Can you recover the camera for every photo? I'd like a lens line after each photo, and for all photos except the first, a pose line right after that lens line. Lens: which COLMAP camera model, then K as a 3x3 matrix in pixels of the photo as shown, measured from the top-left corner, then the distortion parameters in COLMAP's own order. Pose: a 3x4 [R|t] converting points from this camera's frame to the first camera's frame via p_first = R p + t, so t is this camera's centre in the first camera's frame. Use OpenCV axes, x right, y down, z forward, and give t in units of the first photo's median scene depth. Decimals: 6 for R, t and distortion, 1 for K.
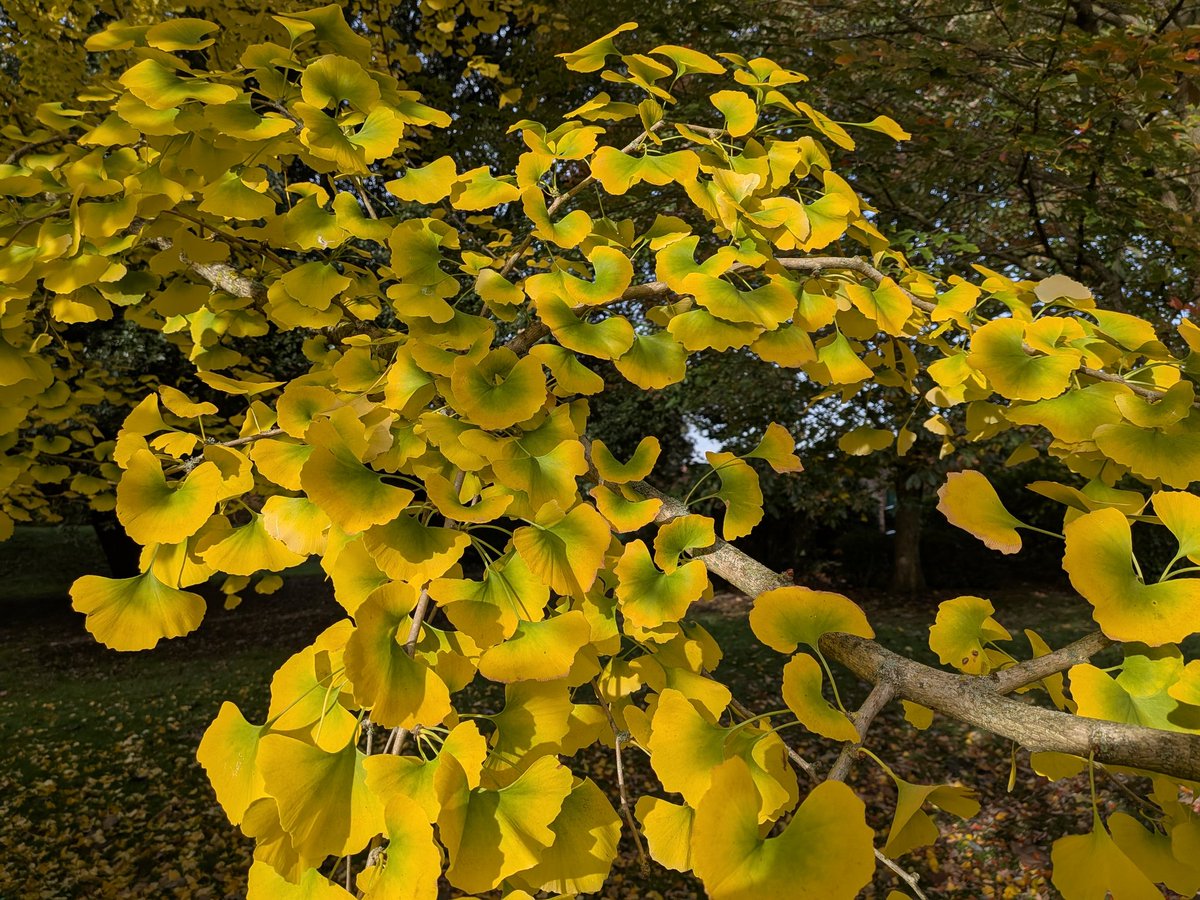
lens RADIAL K [[872.2, 0, 589.4], [0, 872.2, 451.4], [0, 0, 1]] dist [-0.000107, -0.015915]
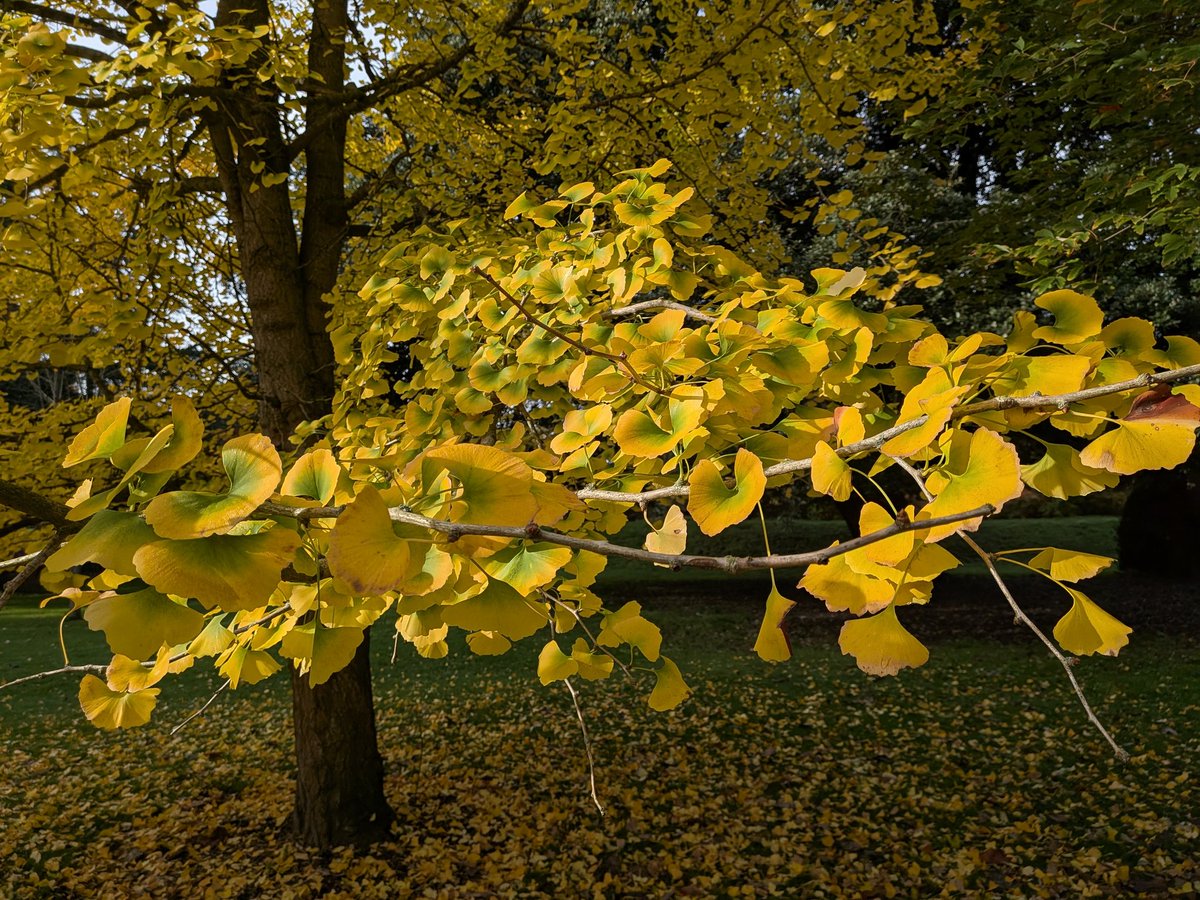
lens RADIAL K [[872.2, 0, 610.0], [0, 872.2, 447.5], [0, 0, 1]] dist [-0.000107, -0.015915]
pose [[0.687268, -0.045009, -0.725008, 0.189892], [0.045191, 0.998794, -0.019167, 0.006886], [0.724996, -0.019591, 0.688474, -0.007913]]
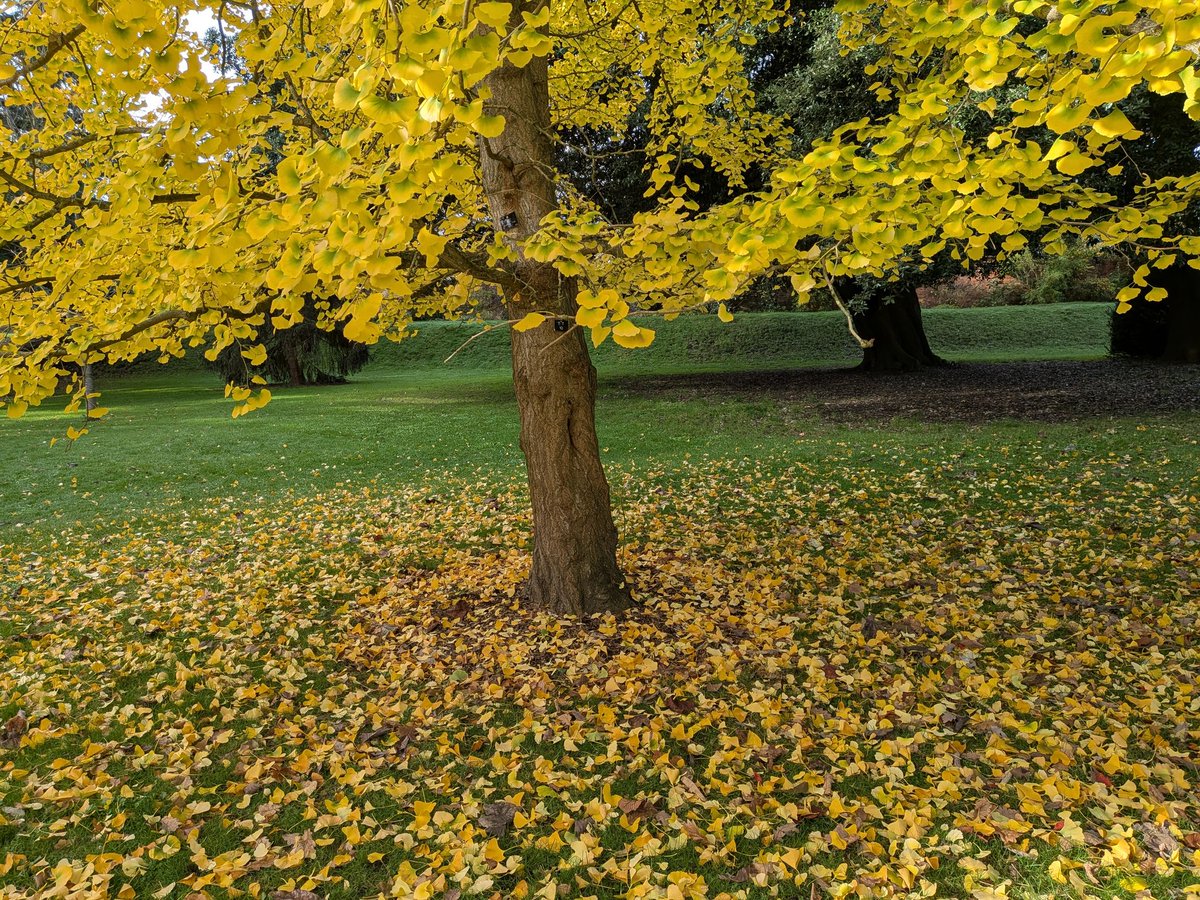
lens RADIAL K [[872.2, 0, 589.4], [0, 872.2, 447.2], [0, 0, 1]] dist [-0.000107, -0.015915]
pose [[0.710792, 0.108382, -0.695003, -0.015089], [0.059194, 0.975337, 0.212637, 0.016624], [0.700907, -0.192281, 0.686845, -0.174080]]
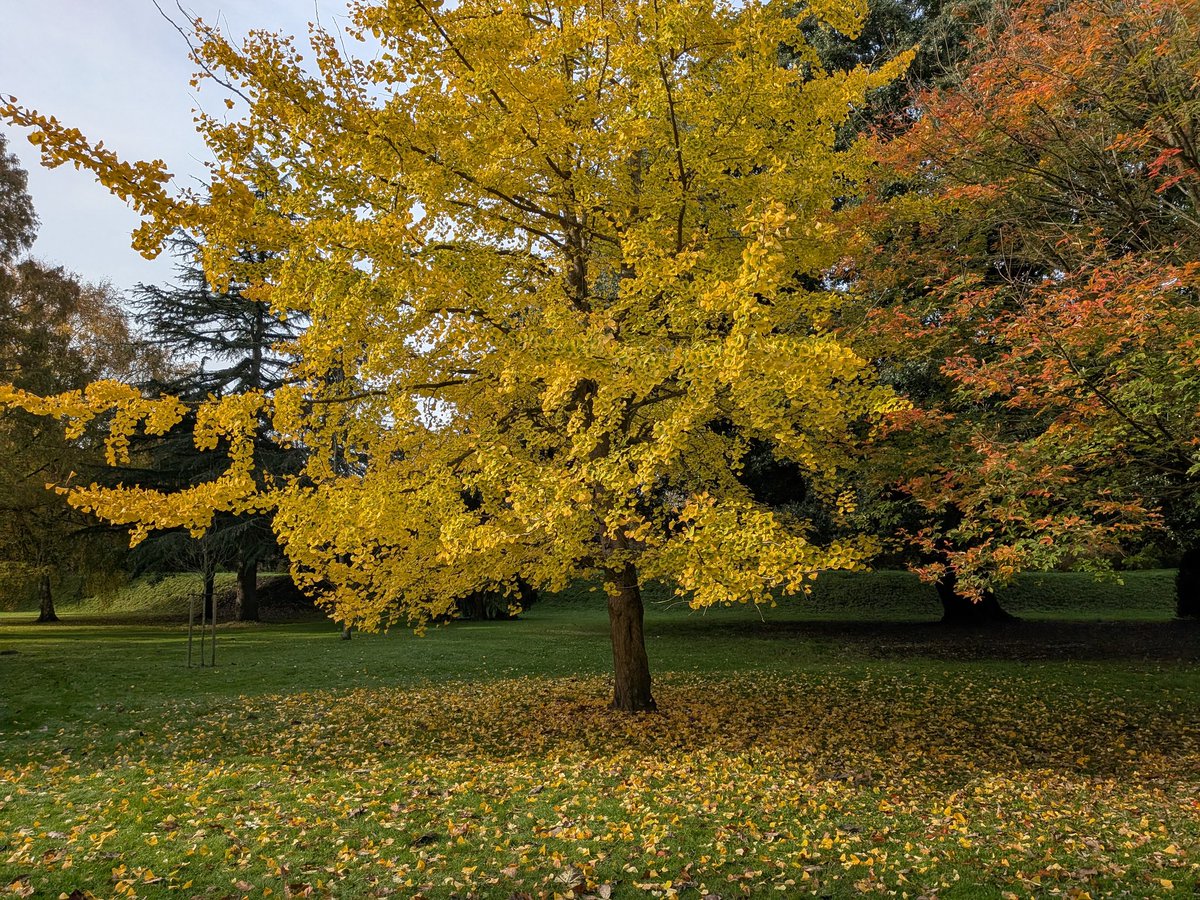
lens RADIAL K [[872.2, 0, 600.7], [0, 872.2, 445.7], [0, 0, 1]] dist [-0.000107, -0.015915]
pose [[0.583159, -0.090805, -0.807267, 0.940859], [0.045746, 0.995827, -0.078968, -0.085498], [0.811069, 0.009122, 0.584879, -0.799854]]
